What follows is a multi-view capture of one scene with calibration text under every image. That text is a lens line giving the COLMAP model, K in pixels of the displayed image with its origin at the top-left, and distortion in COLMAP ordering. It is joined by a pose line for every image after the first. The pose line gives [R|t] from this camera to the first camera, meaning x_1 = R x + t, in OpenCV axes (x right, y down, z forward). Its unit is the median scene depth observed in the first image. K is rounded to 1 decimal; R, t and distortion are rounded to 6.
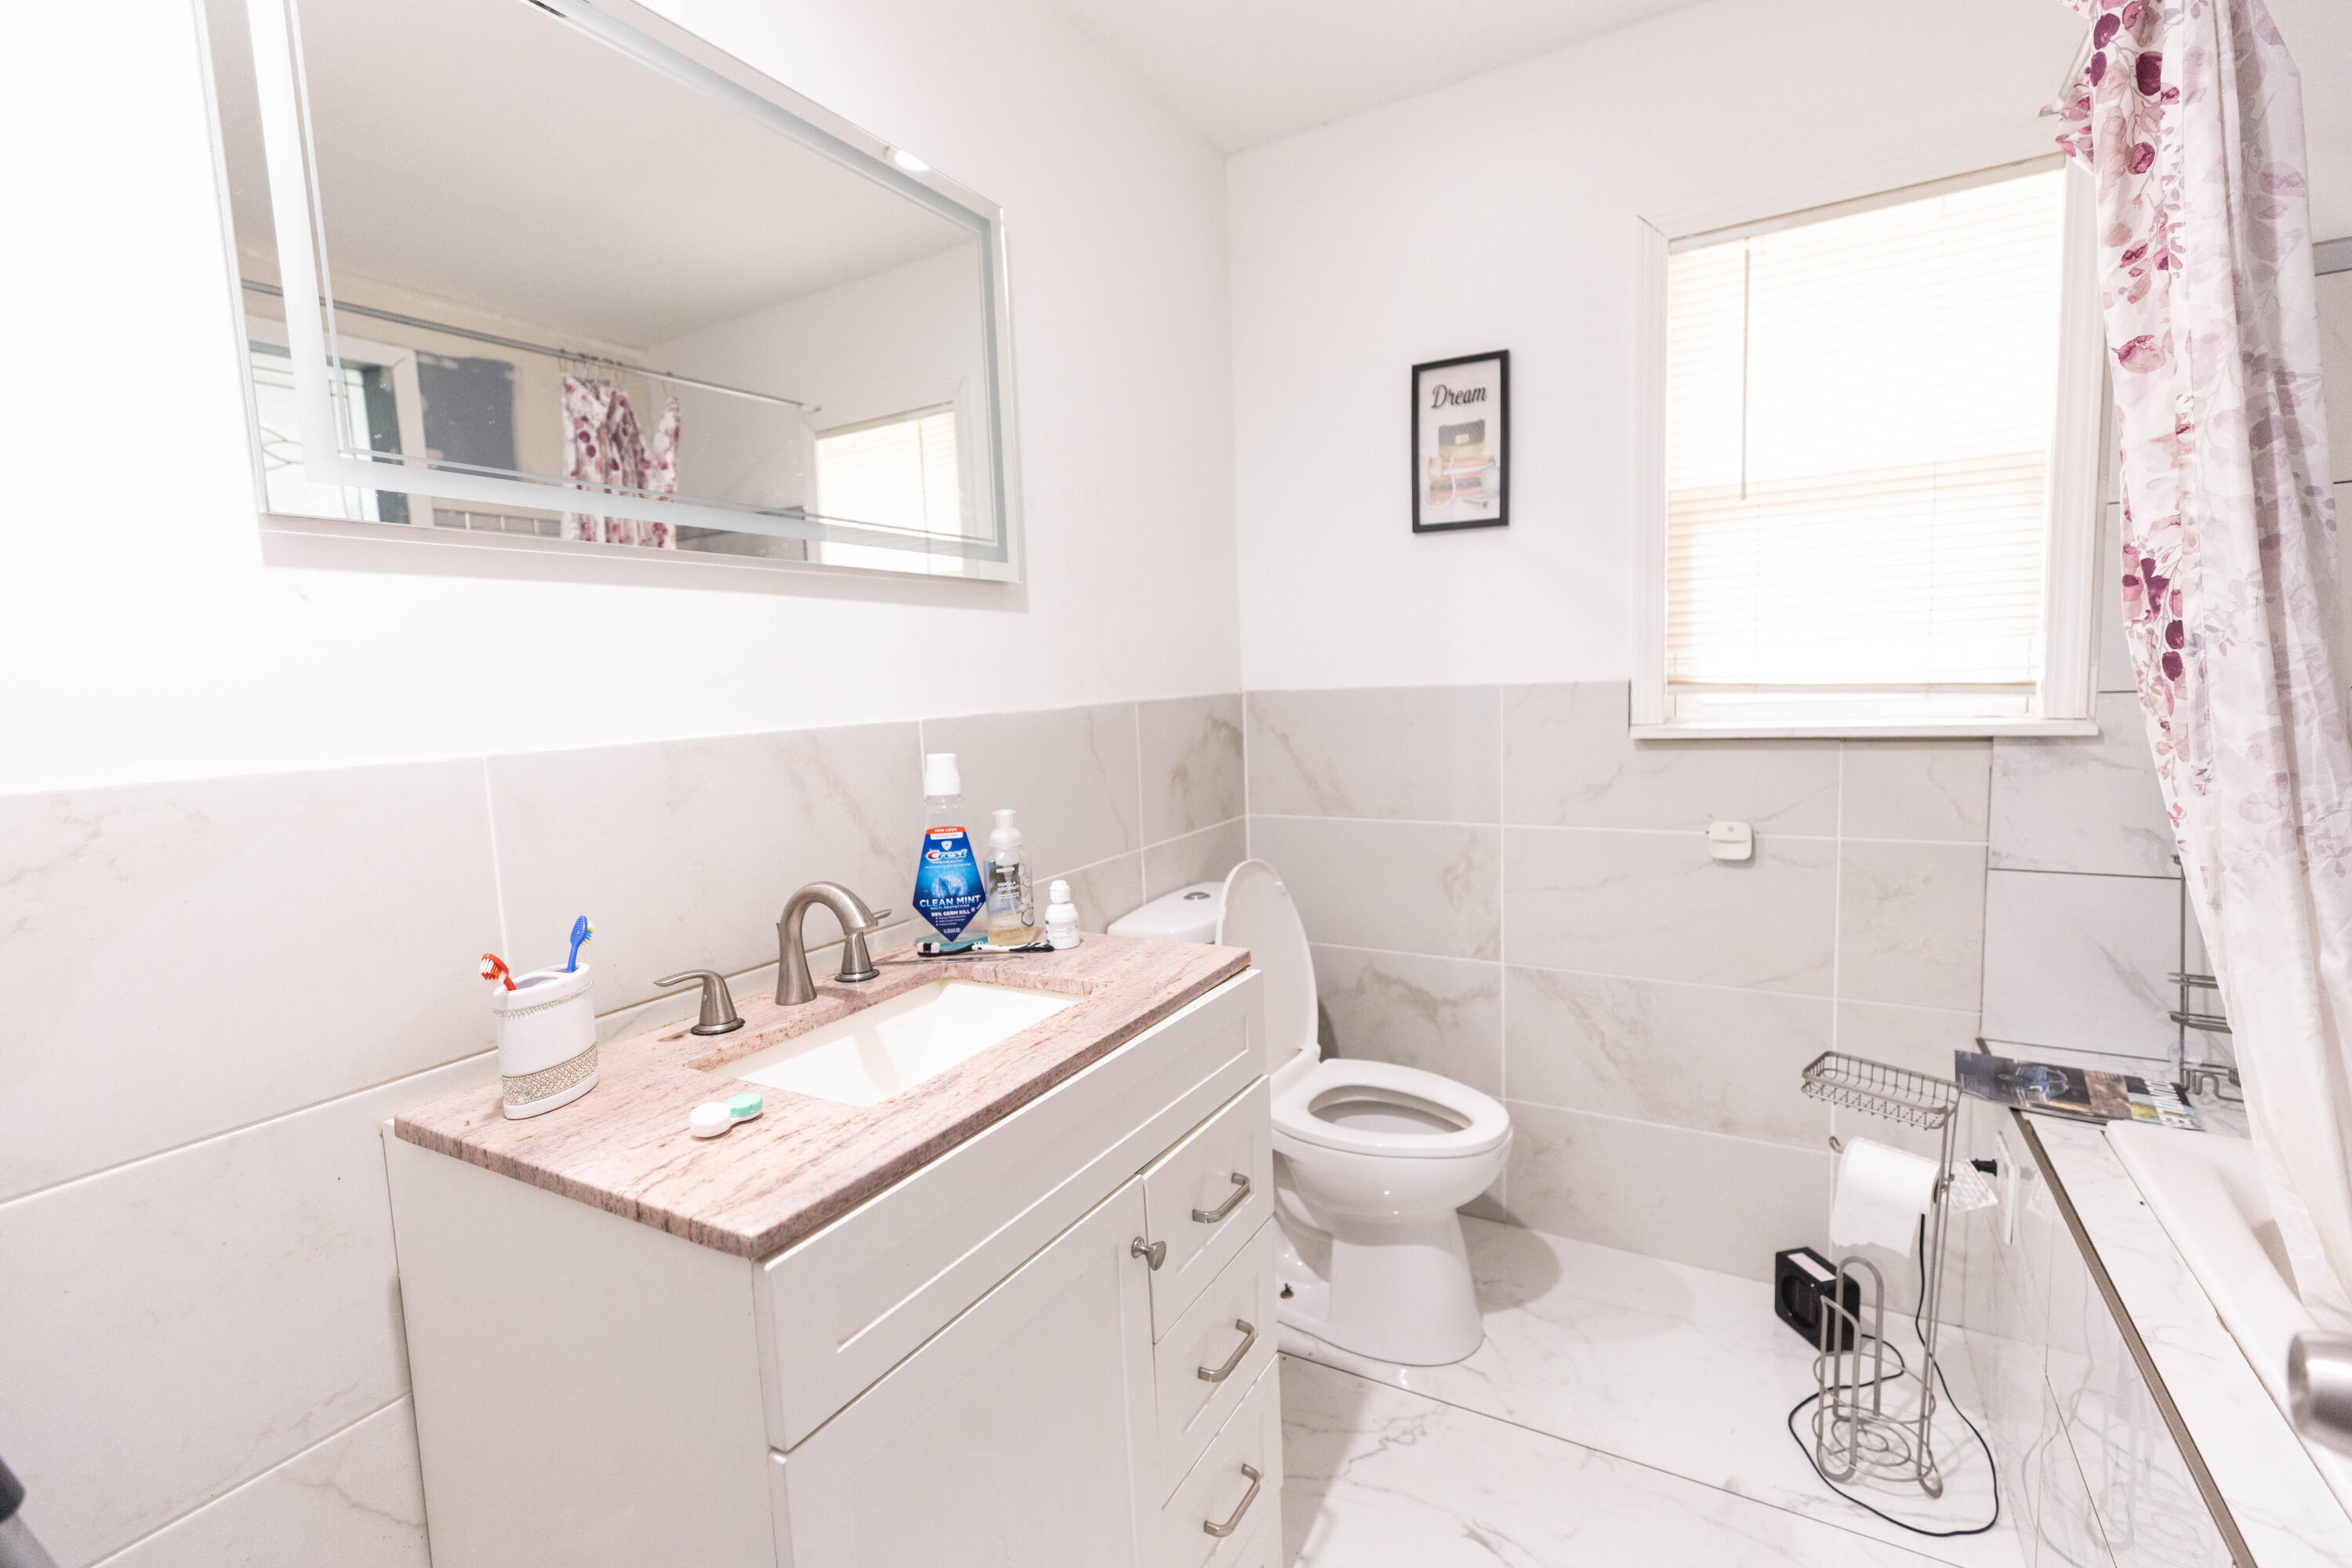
lens RADIAL K [[1050.3, 0, 1168.6], [0, 1050.3, 783.2], [0, 0, 1]] dist [0.010709, 0.001066]
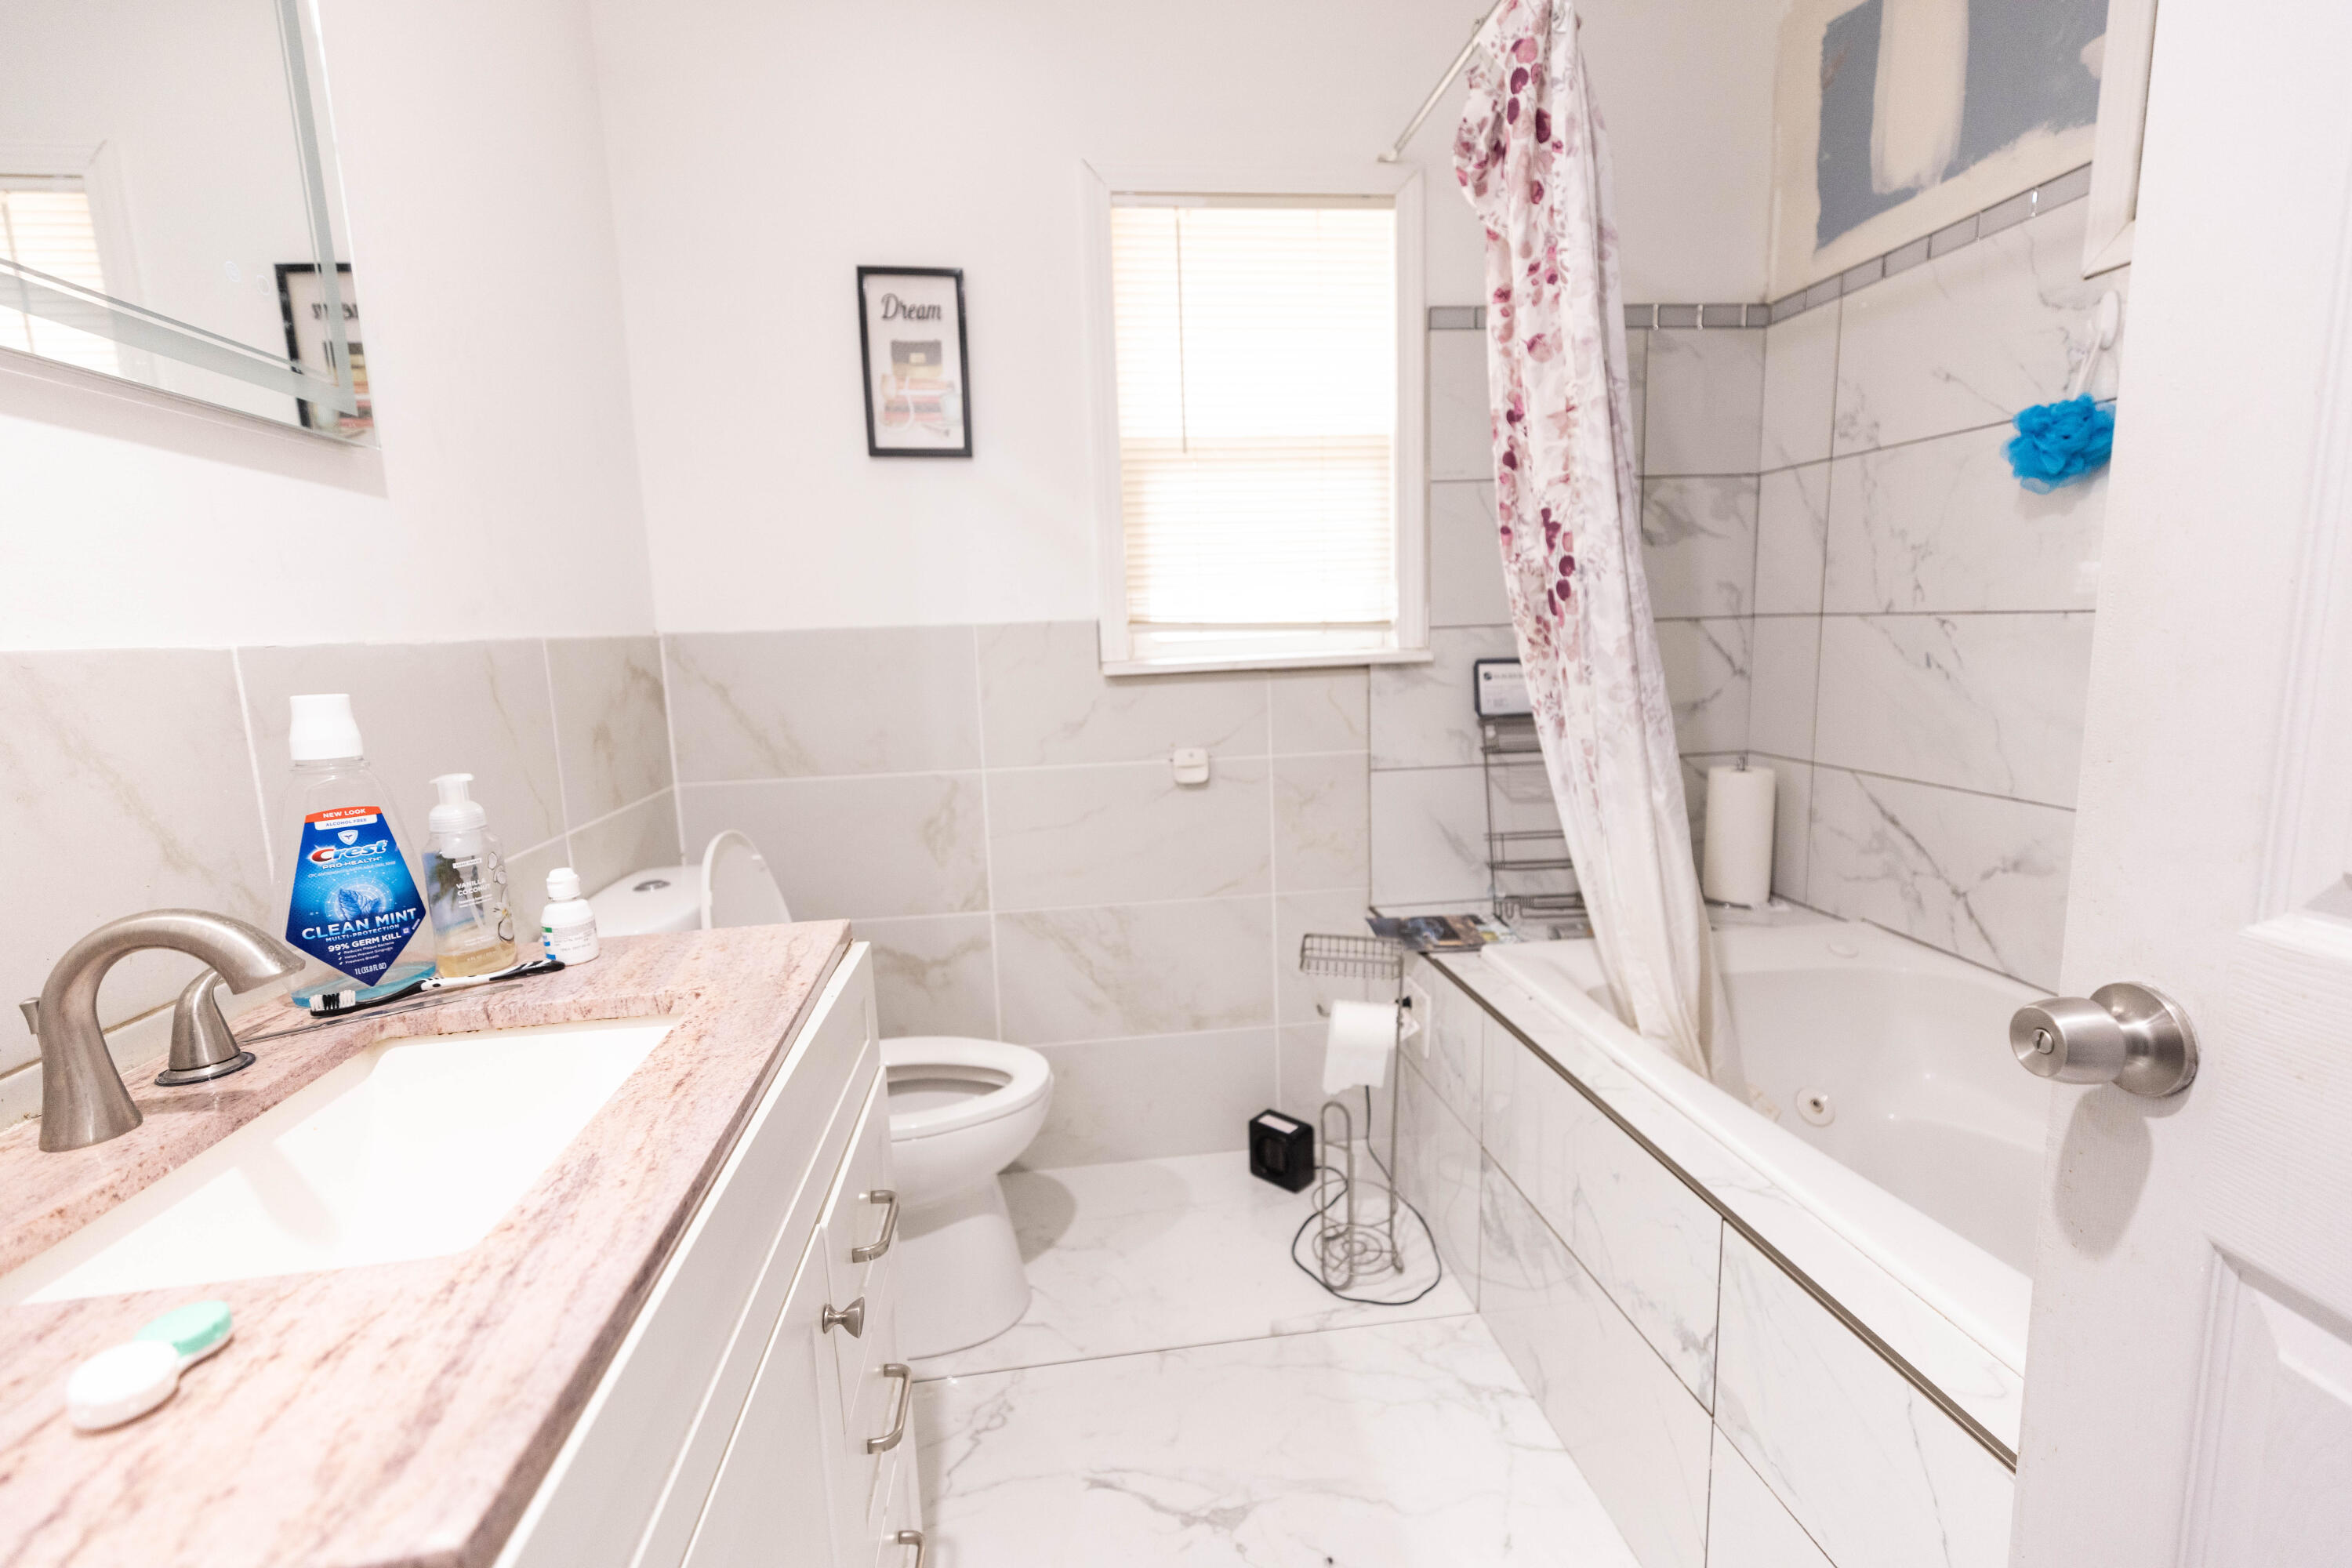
lens RADIAL K [[1050.3, 0, 1180.0], [0, 1050.3, 781.4], [0, 0, 1]] dist [0.010709, 0.001066]
pose [[0.794378, -0.079101, 0.602252, -0.164908], [0.065850, 0.996856, 0.044072, 0.025725], [-0.603844, 0.004649, 0.797089, 0.156495]]
